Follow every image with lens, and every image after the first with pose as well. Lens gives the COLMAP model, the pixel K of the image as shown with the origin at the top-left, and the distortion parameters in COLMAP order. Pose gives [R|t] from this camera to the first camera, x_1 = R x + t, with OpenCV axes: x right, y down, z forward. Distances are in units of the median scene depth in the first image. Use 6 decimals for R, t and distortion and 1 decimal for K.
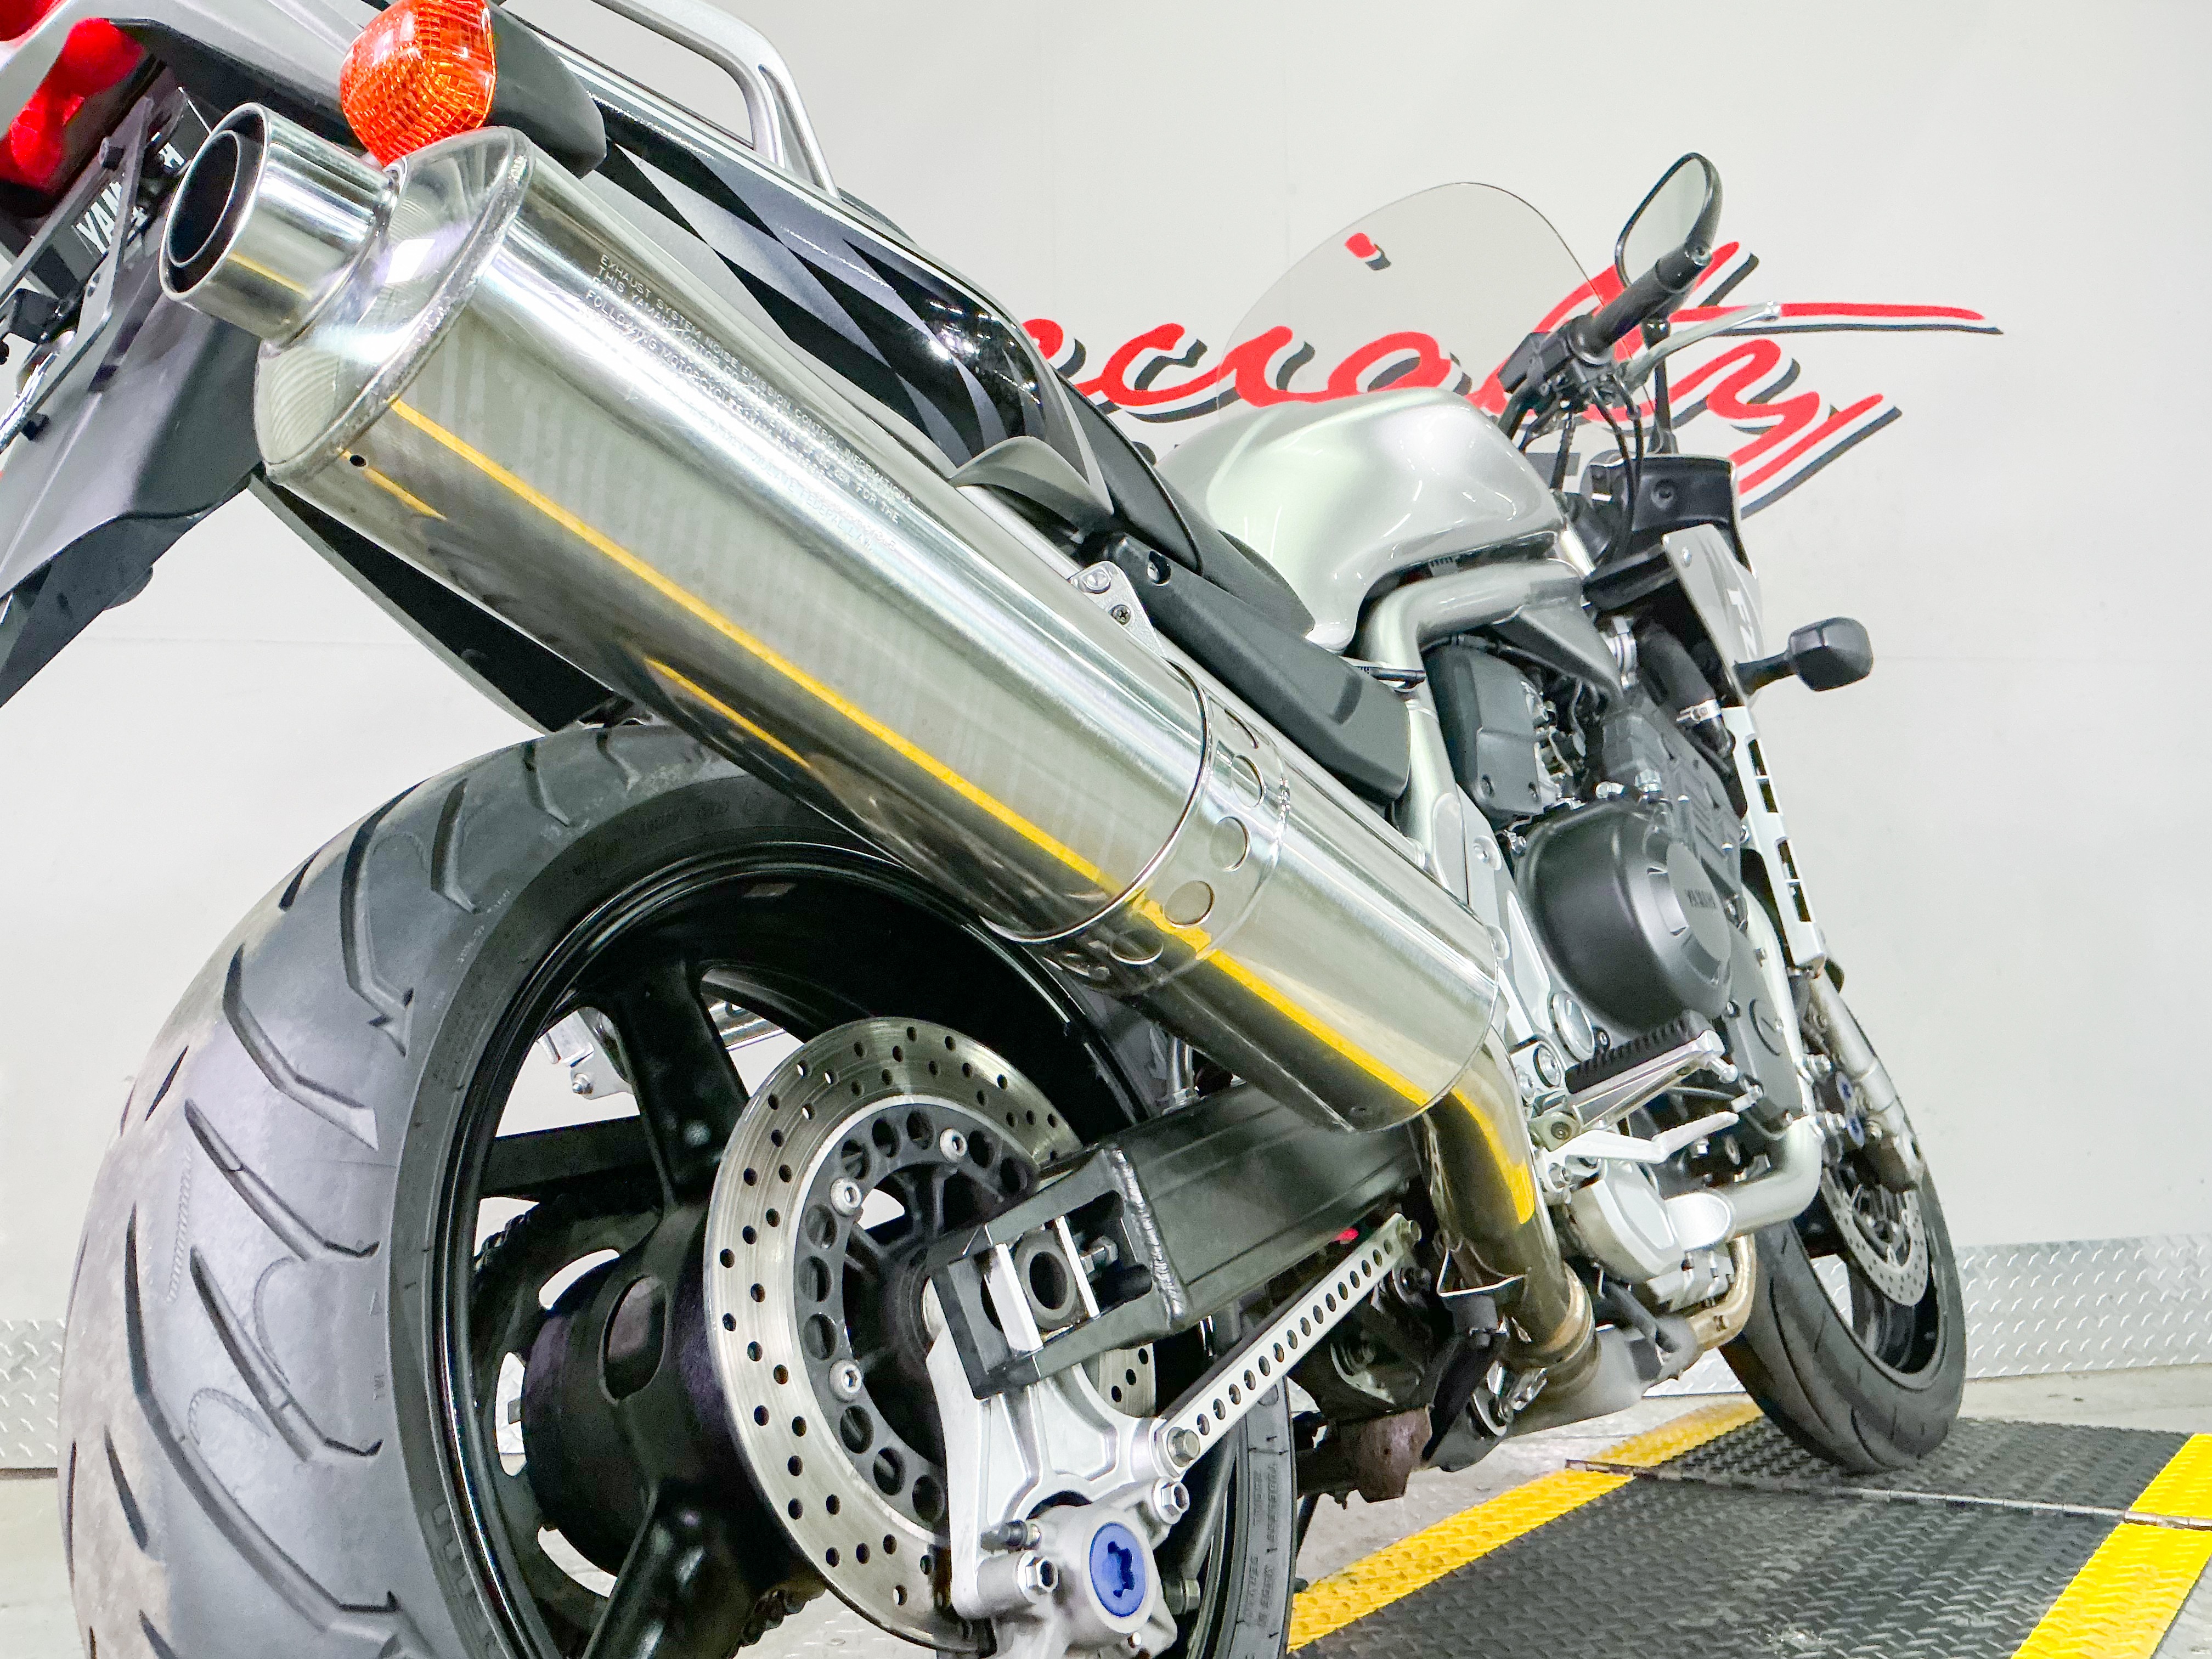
lens RADIAL K [[1855.8, 0, 1110.6], [0, 1855.8, 825.1], [0, 0, 1]] dist [0.049260, -0.130330]
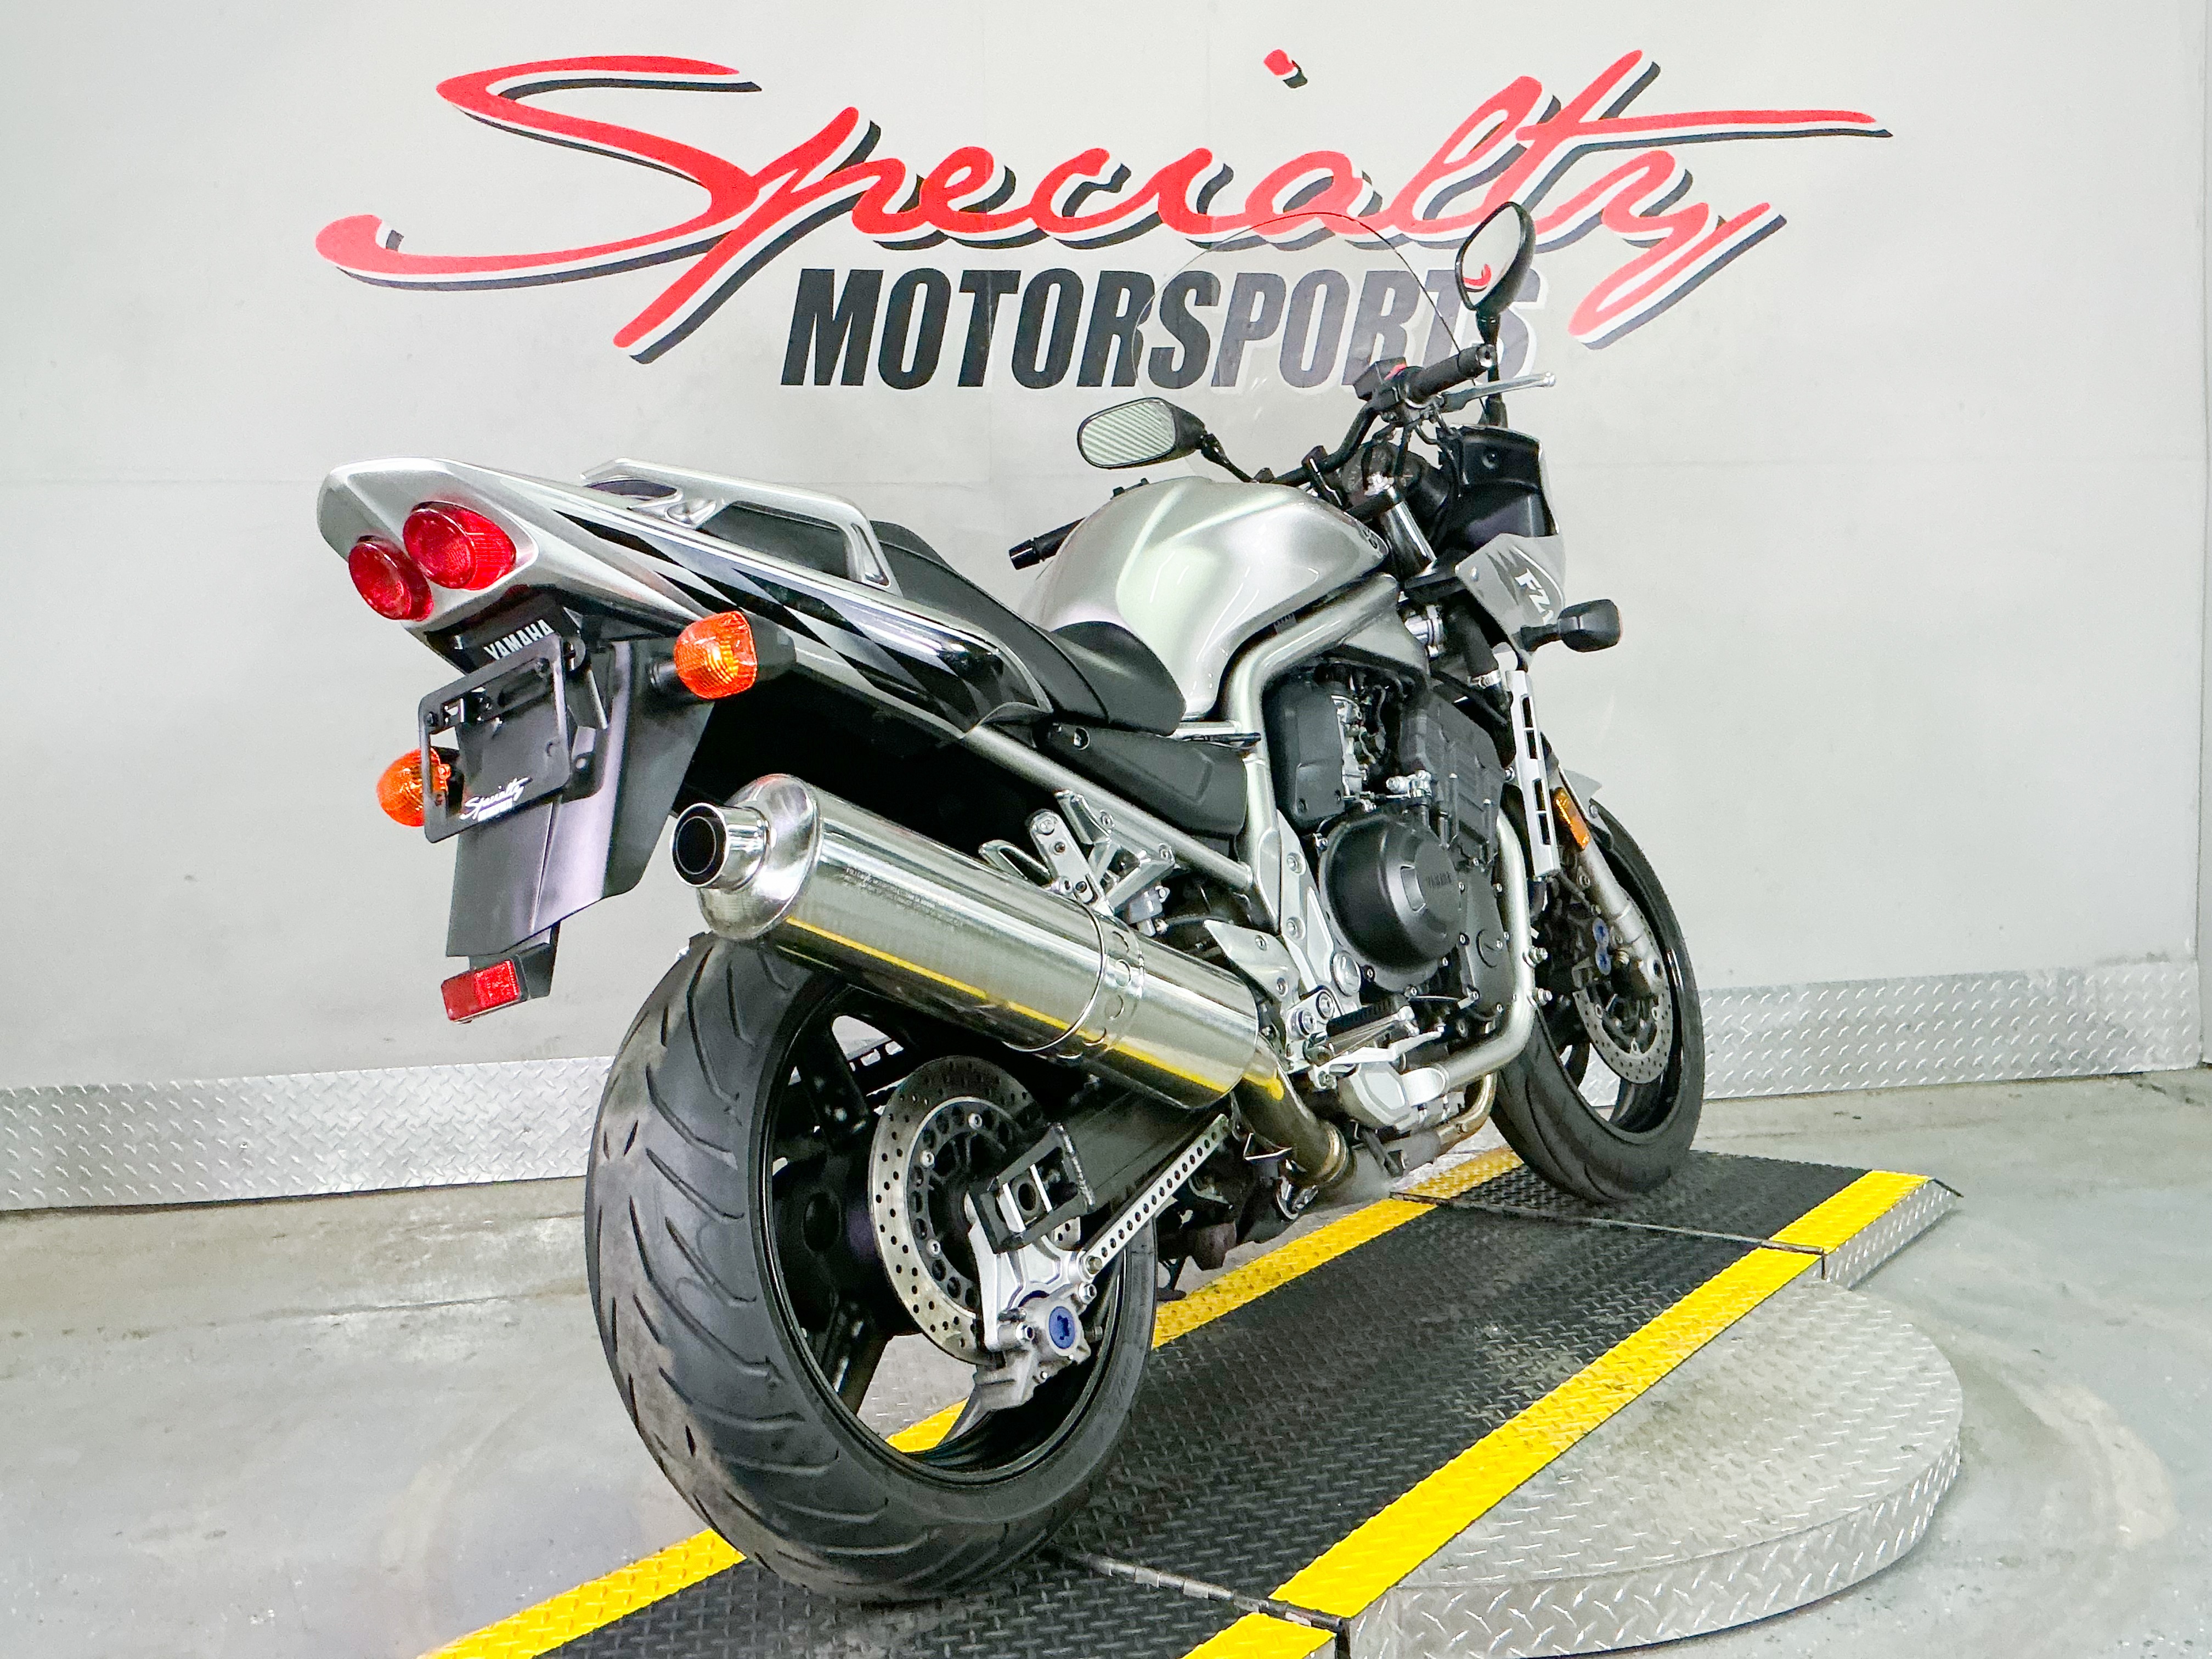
lens RADIAL K [[2313.9, 0, 1139.1], [0, 2313.9, 820.9], [0, 0, 1]] dist [0.055199, 0.000000]
pose [[0.998960, -0.008230, 0.044857, -0.012142], [-0.001804, 0.975680, 0.219191, -0.404541], [-0.045570, -0.219044, 0.974650, -0.790623]]
